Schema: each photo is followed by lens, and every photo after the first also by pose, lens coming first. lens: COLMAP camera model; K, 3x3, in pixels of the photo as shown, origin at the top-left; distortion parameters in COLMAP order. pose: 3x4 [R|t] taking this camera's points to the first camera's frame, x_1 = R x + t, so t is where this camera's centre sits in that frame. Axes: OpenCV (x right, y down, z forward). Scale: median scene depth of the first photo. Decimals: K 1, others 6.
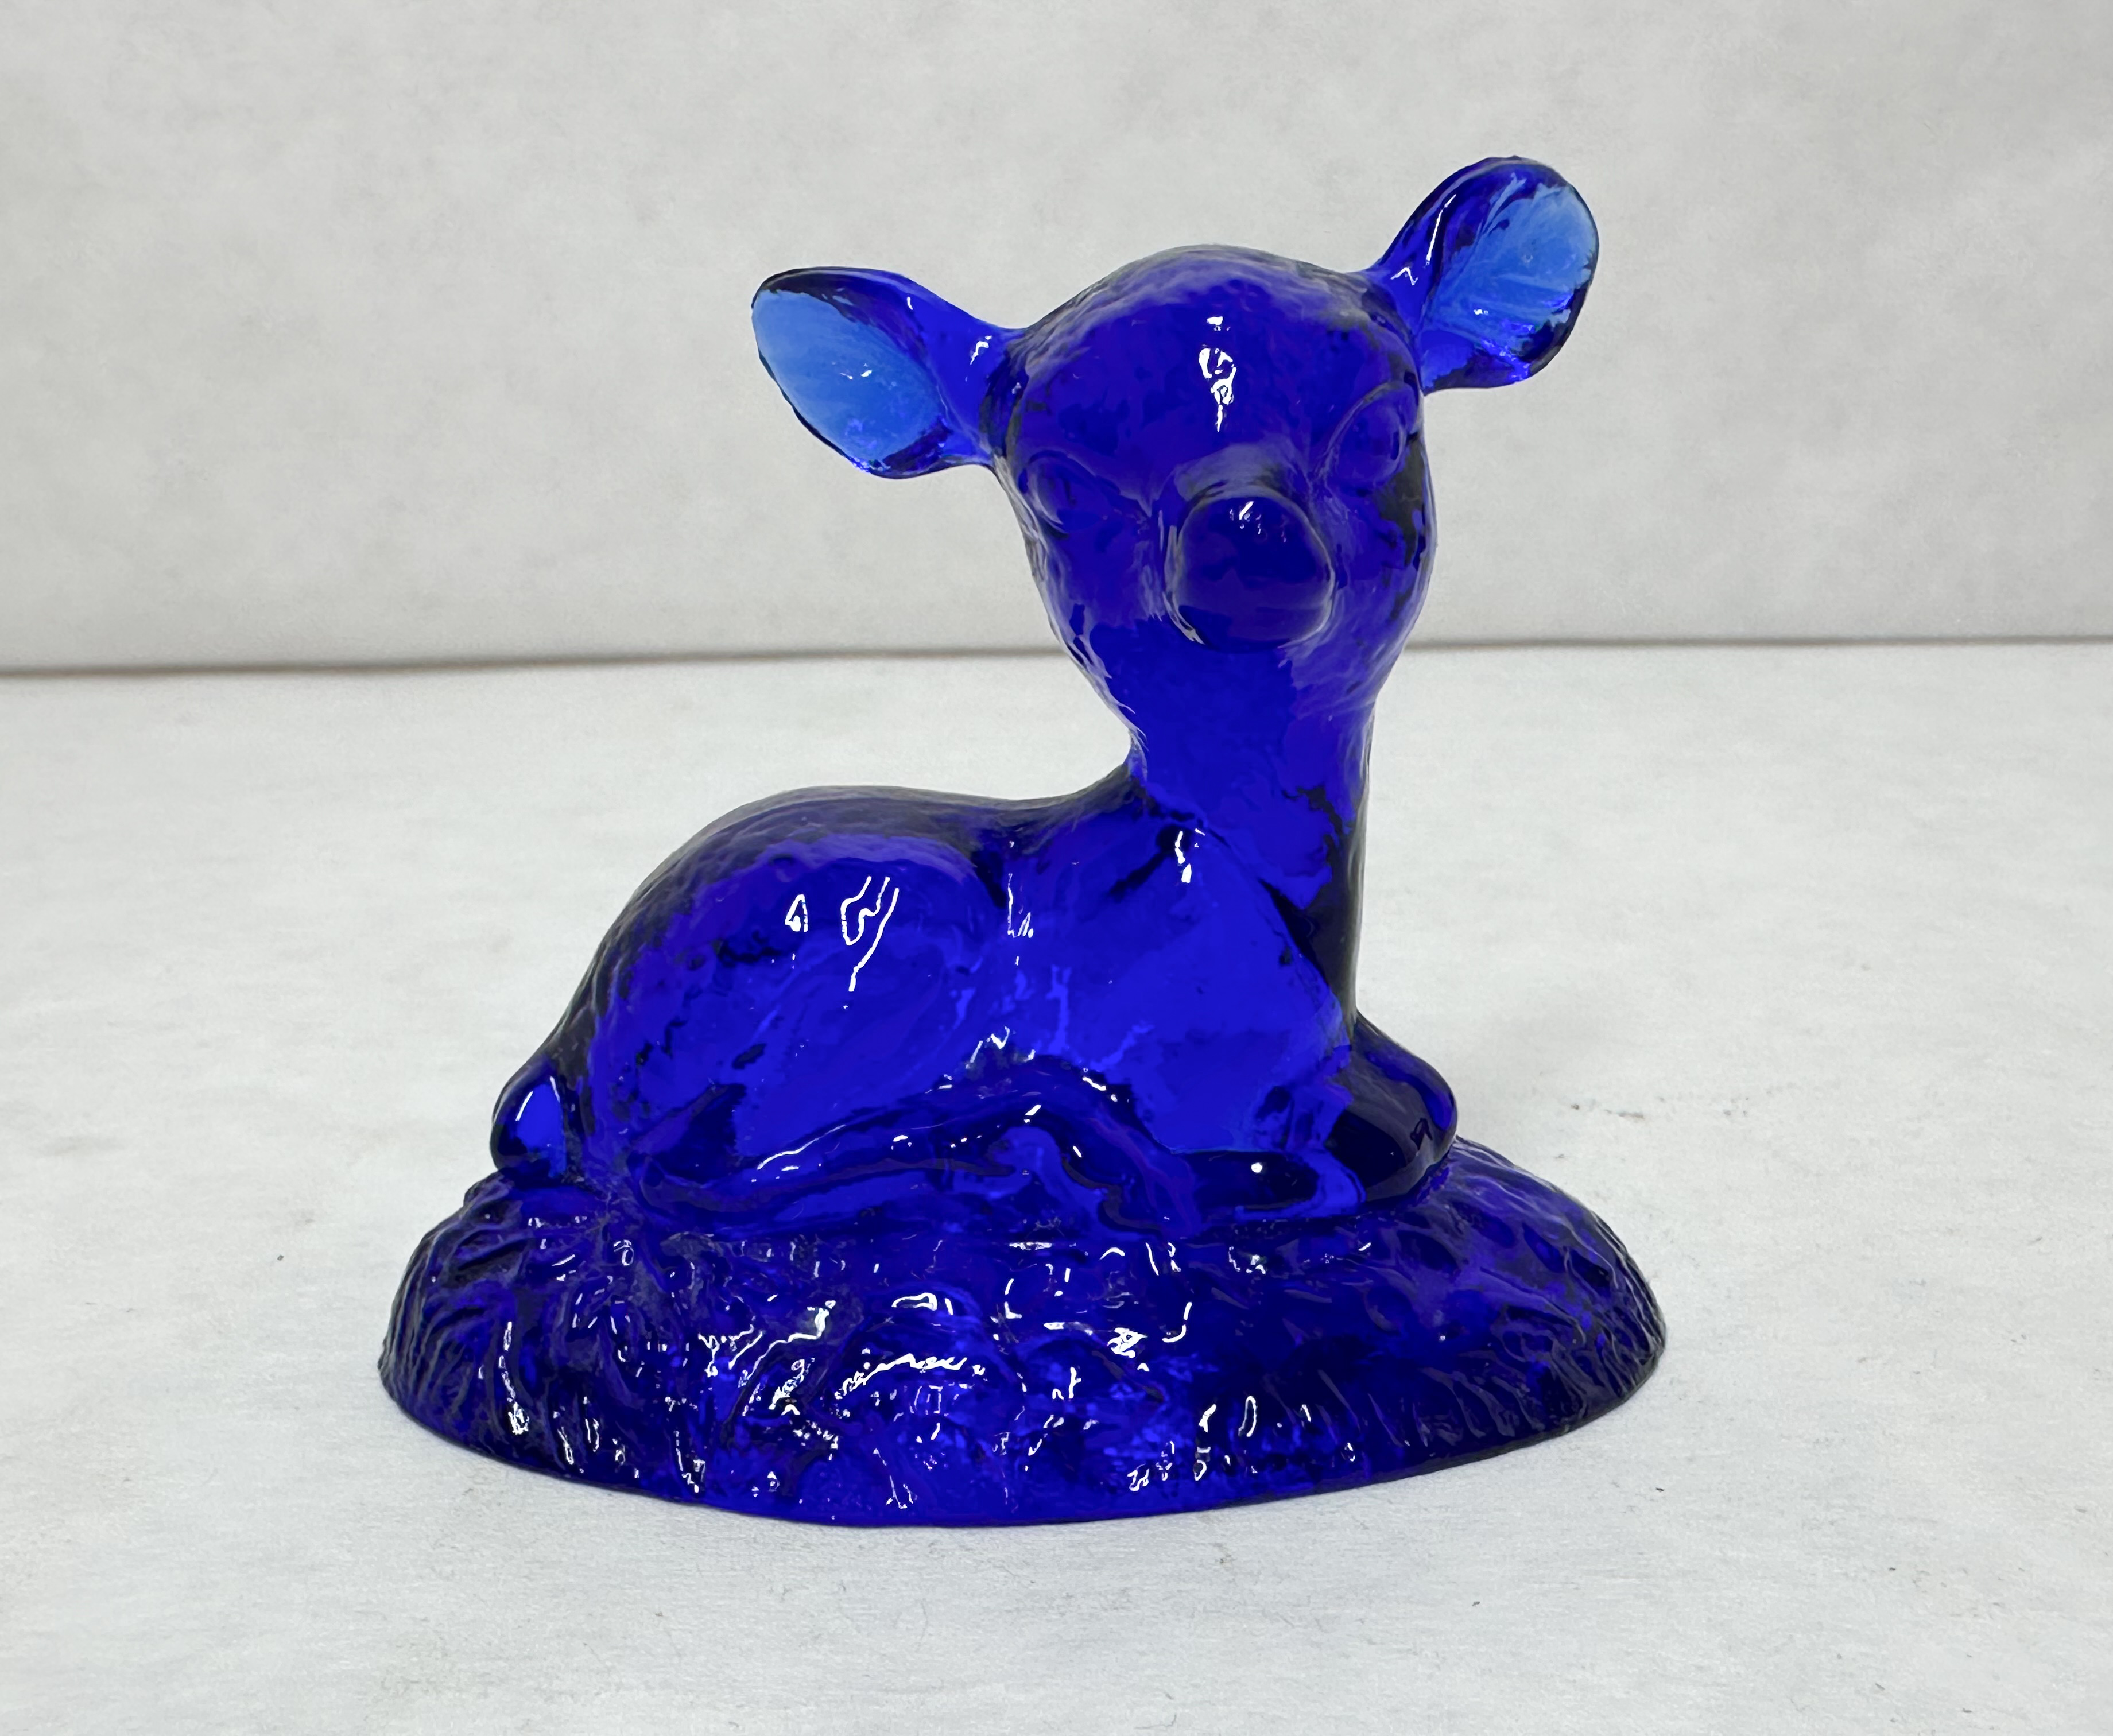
lens RADIAL K [[2277.9, 0, 1116.8], [0, 2277.9, 967.5], [0, 0, 1]] dist [0.023029, 0.000000]
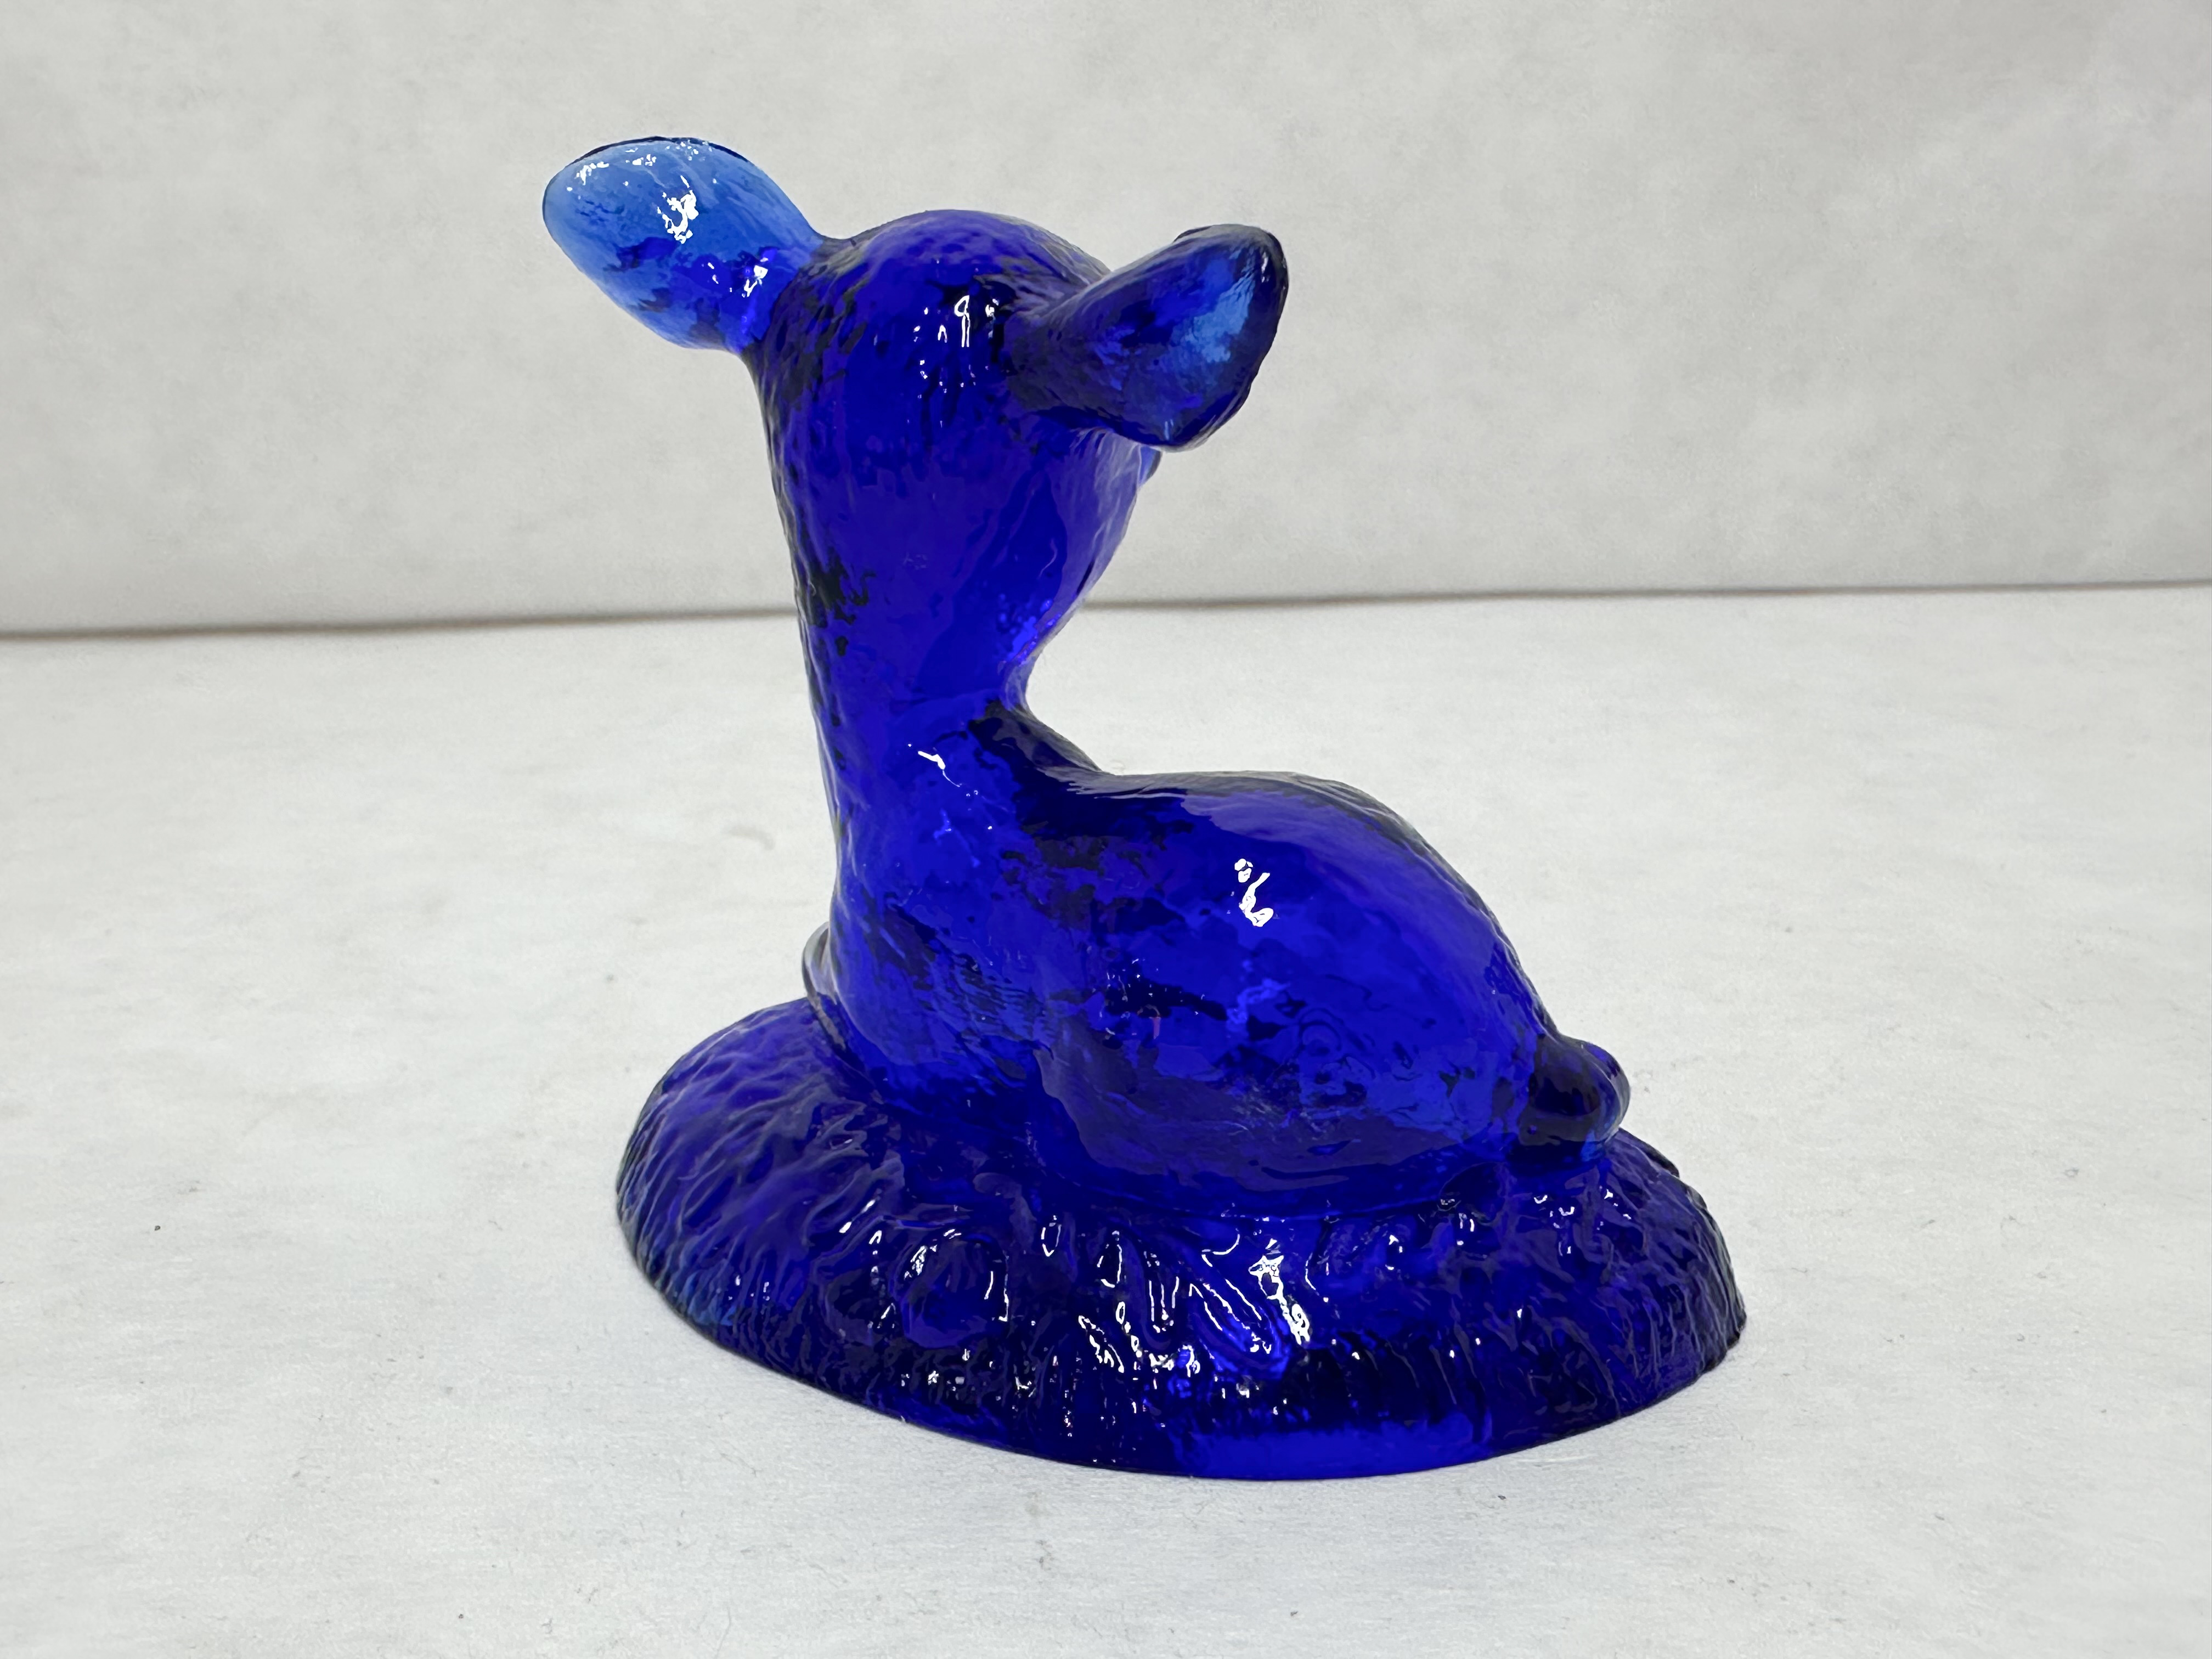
lens RADIAL K [[2193.3, 0, 1055.6], [0, 2193.3, 899.5], [0, 0, 1]] dist [0.030025, 0.000000]
pose [[0.998995, -0.001176, -0.044799, 0.070213], [0.001115, 0.999998, -0.001388, -0.015673], [0.044801, 0.001336, 0.998995, 0.046808]]
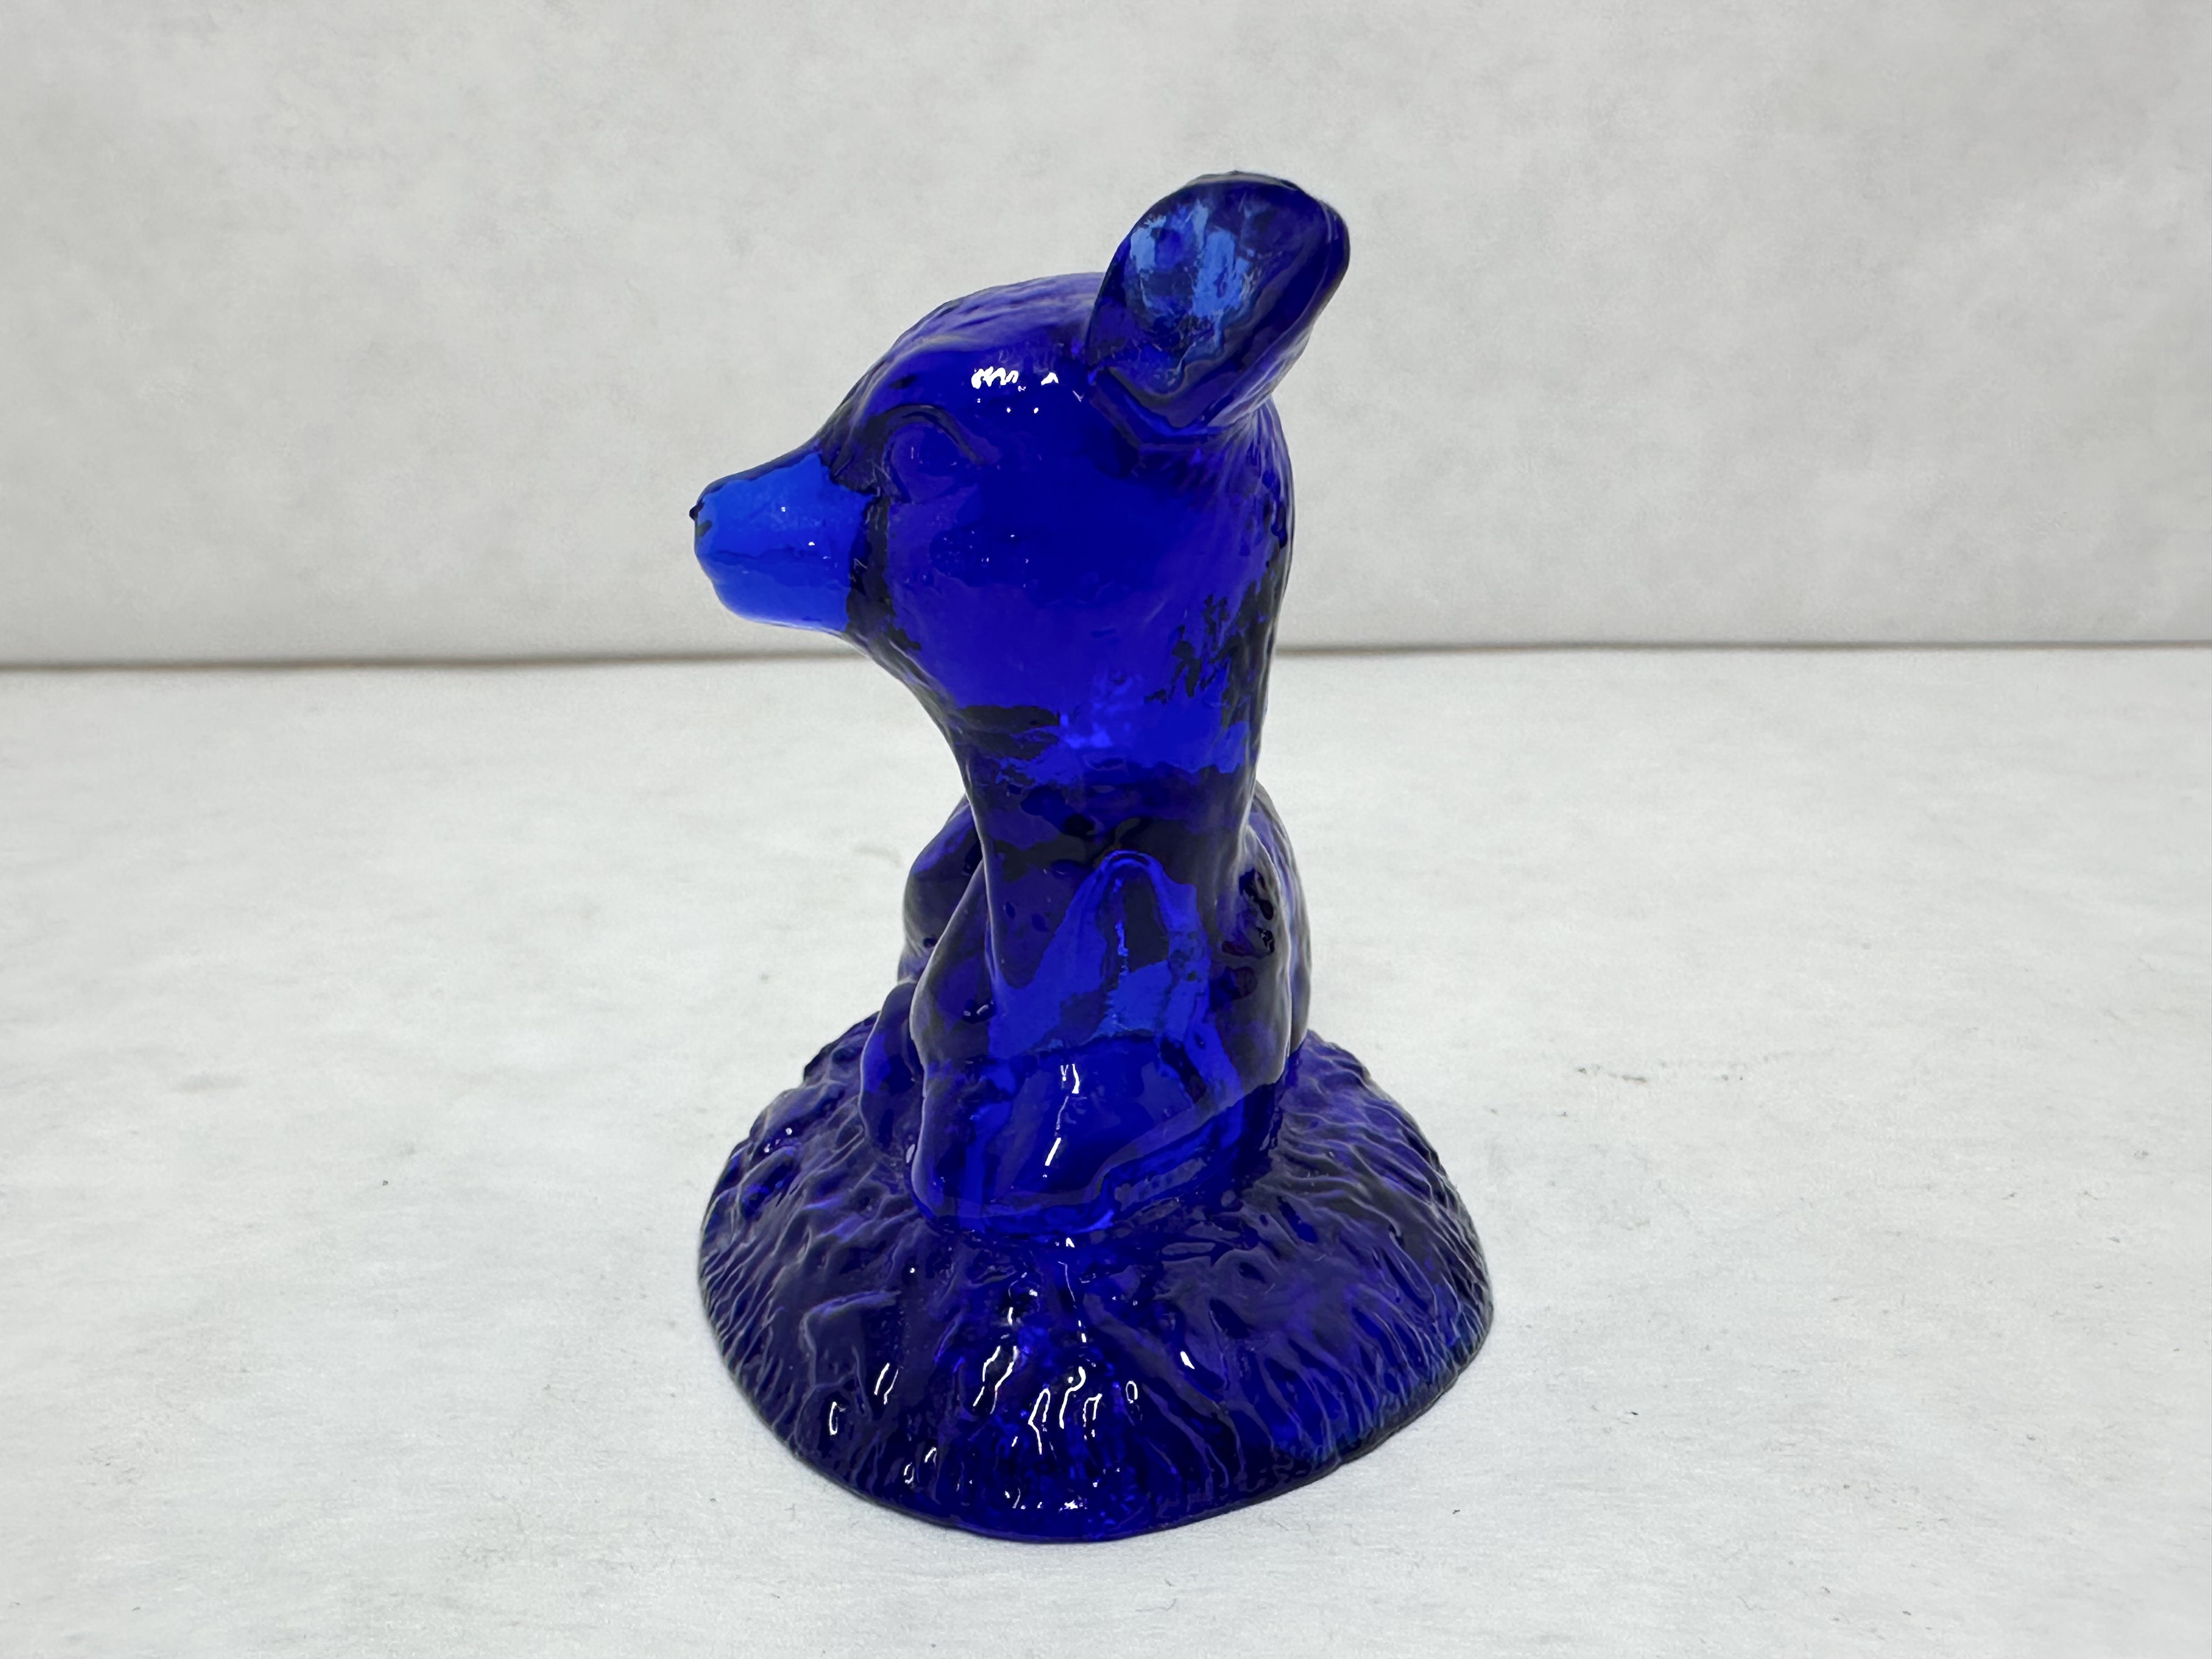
lens RADIAL K [[2193.3, 0, 1077.2], [0, 2193.3, 895.5], [0, 0, 1]] dist [0.030025, 0.000000]
pose [[0.998626, 0.011802, -0.051048, 0.019339], [-0.013330, 0.999470, -0.029707, 0.014647], [0.050671, 0.030347, 0.998254, -0.045022]]
